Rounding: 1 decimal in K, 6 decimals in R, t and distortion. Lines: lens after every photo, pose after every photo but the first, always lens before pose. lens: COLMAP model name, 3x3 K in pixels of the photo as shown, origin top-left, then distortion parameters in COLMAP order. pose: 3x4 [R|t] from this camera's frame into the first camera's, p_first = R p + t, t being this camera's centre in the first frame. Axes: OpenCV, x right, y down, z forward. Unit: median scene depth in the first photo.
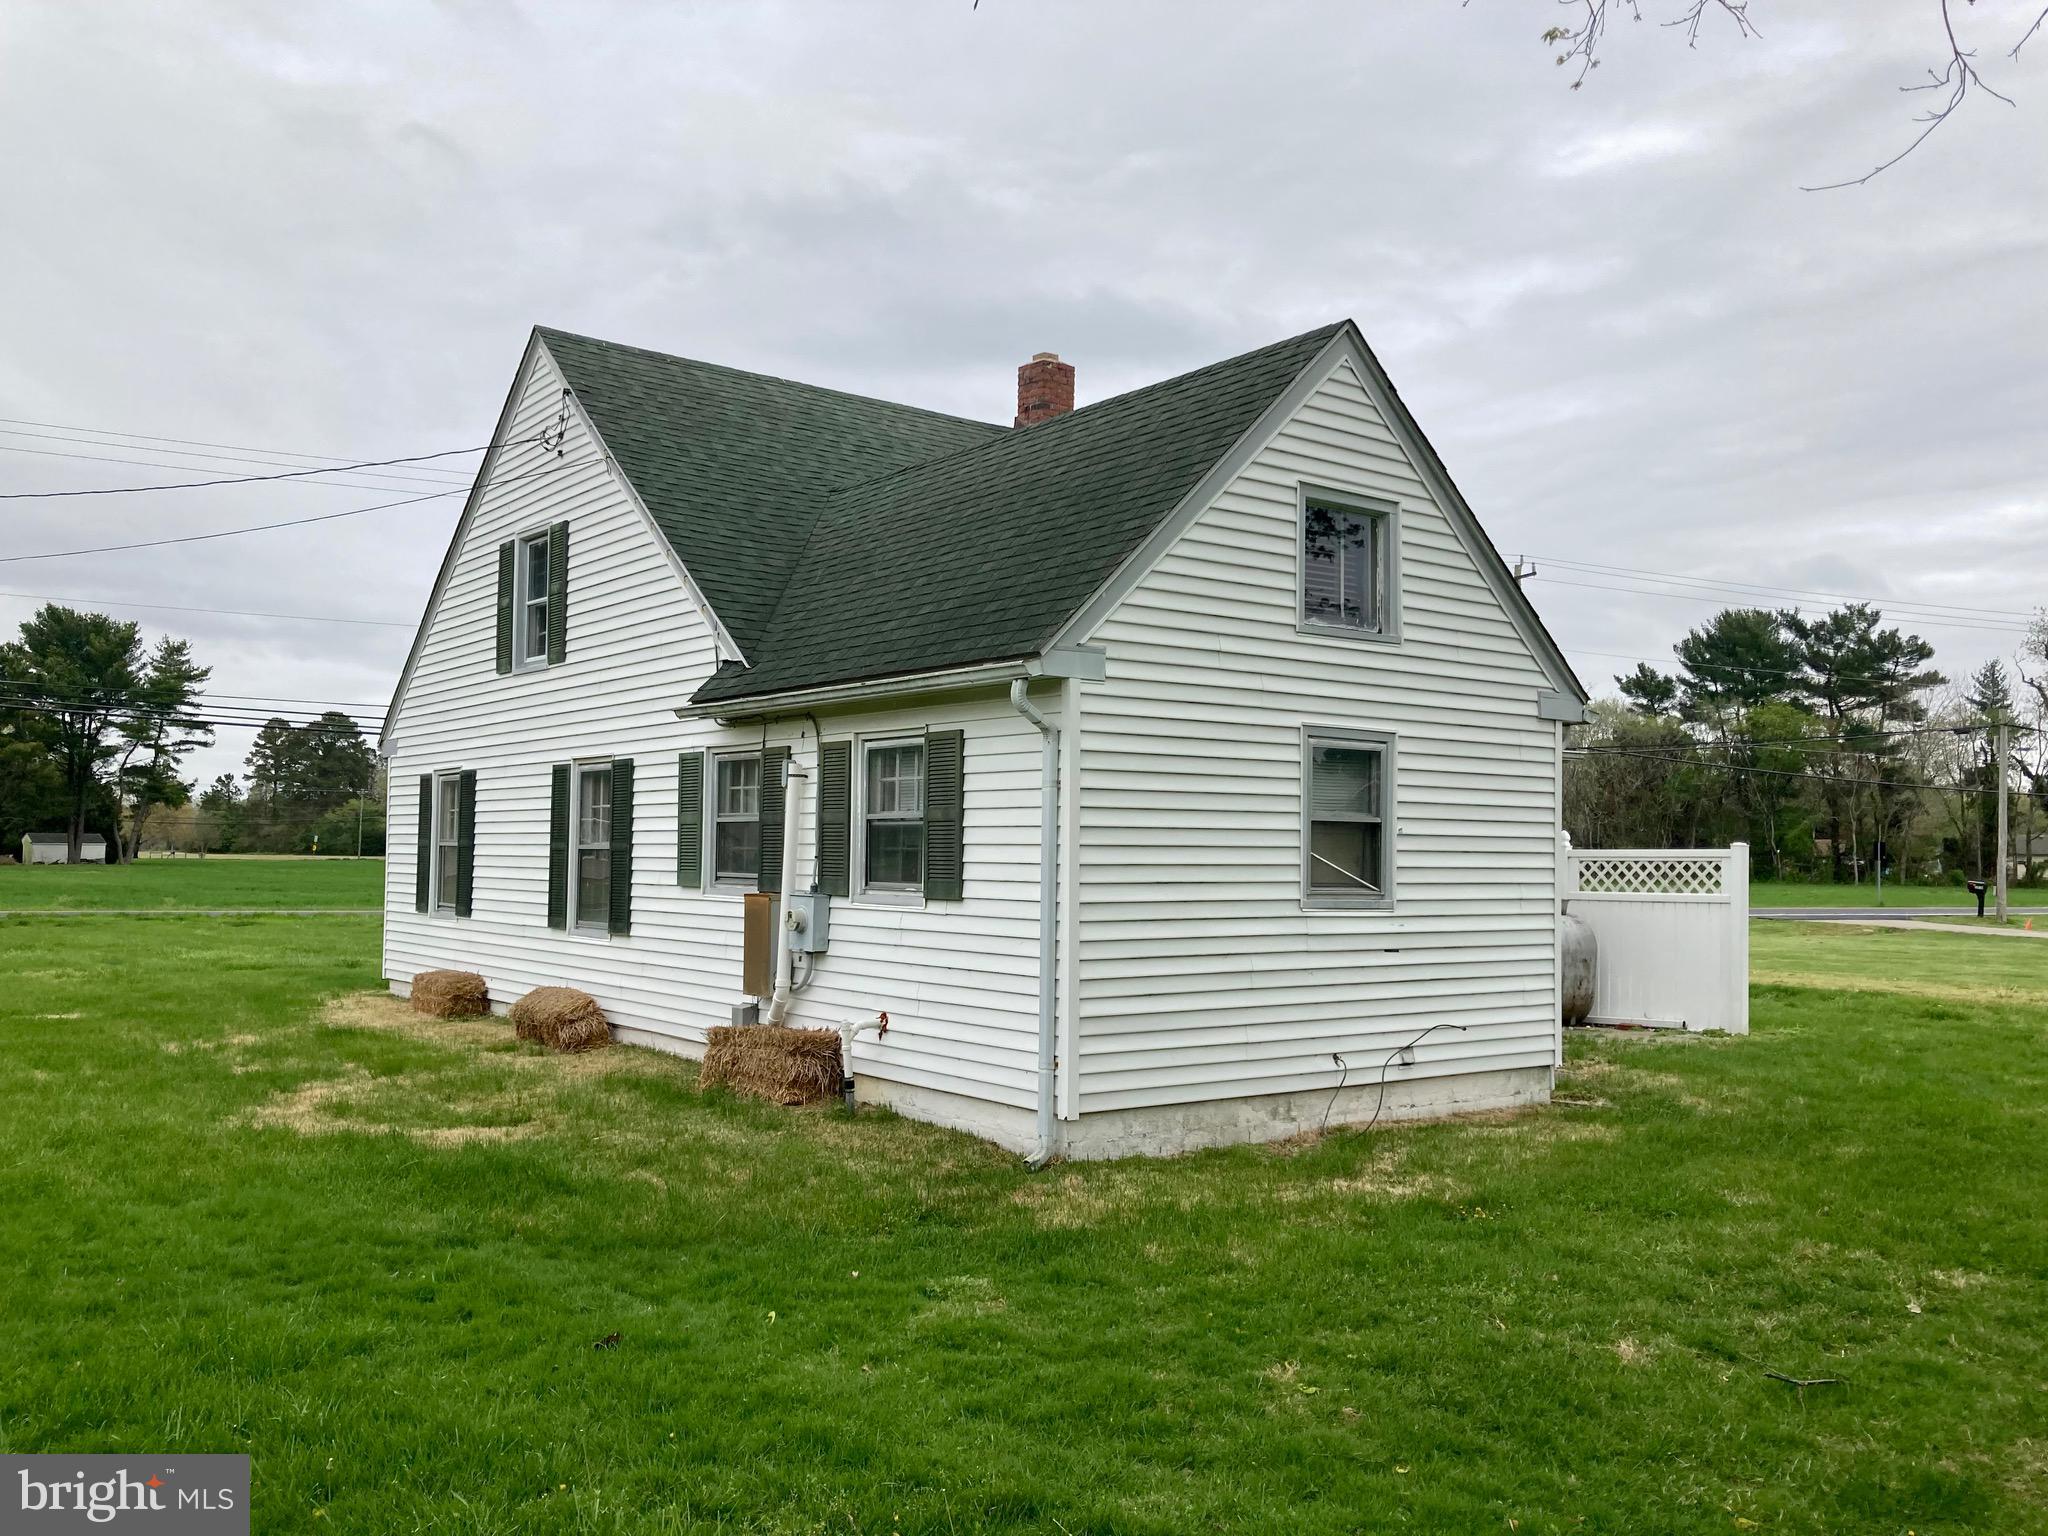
lens RADIAL K [[1712.5, 0, 1024.0], [0, 1712.5, 768.0], [0, 0, 1]] dist [0.000347, -0.001414]
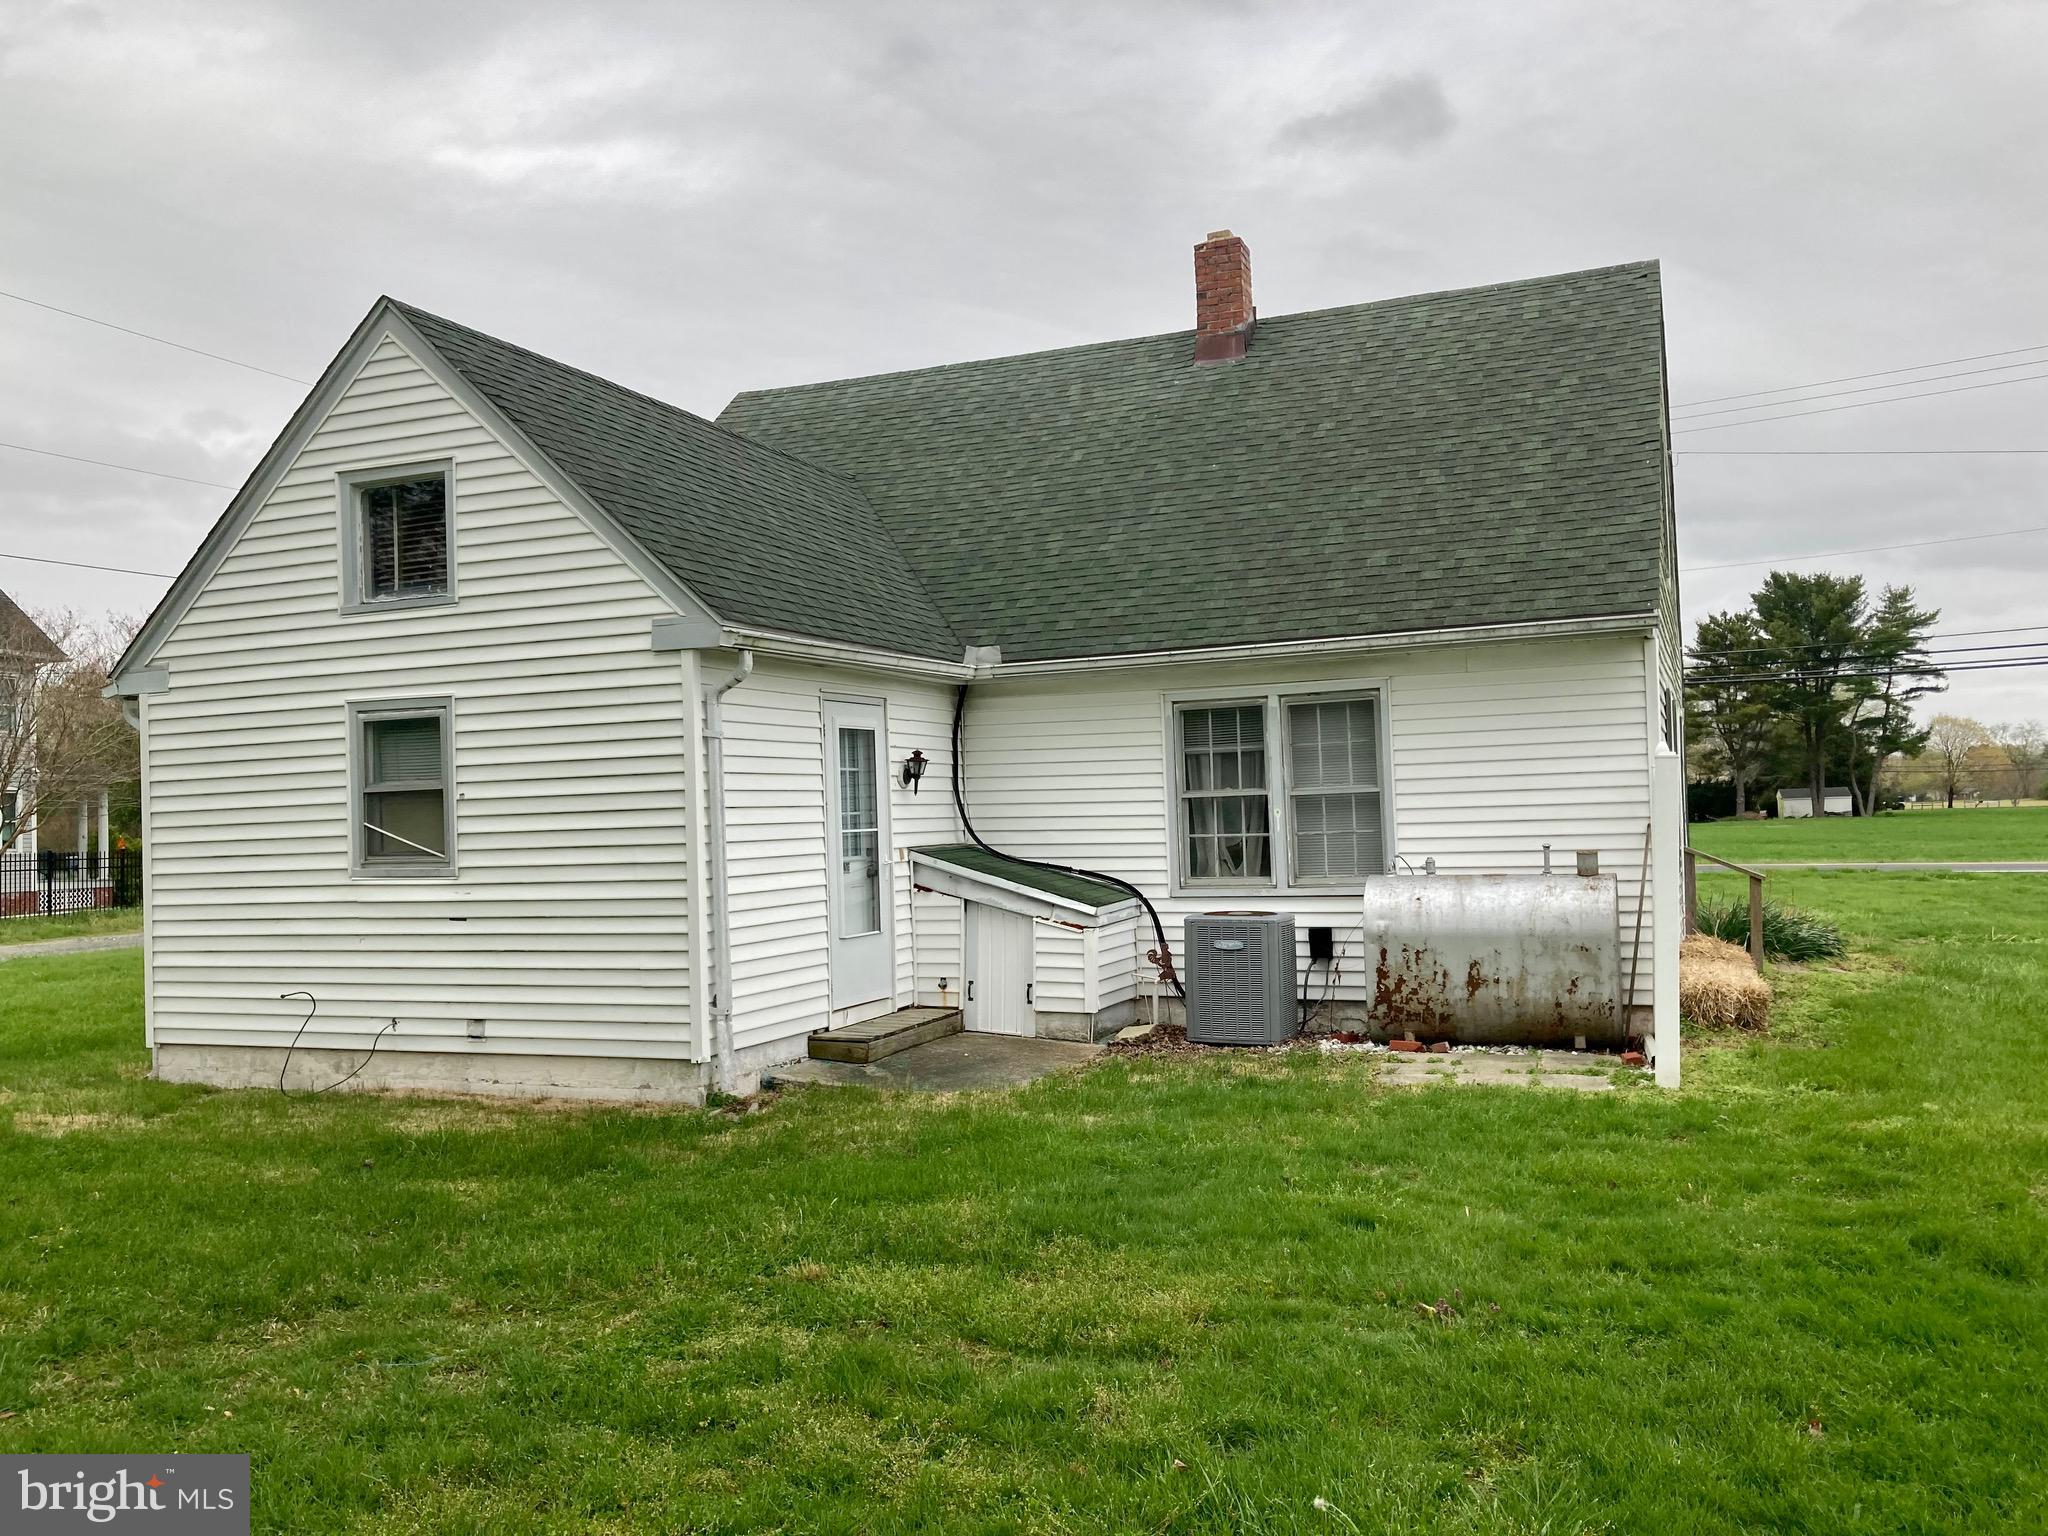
lens RADIAL K [[1712.5, 0, 1024.0], [0, 1712.5, 768.0], [0, 0, 1]] dist [0.000347, -0.001414]
pose [[0.503645, -0.054209, -0.862208, 1.223746], [0.079370, 0.996712, -0.016302, 0.062263], [0.860257, -0.060223, 0.506292, 0.788542]]
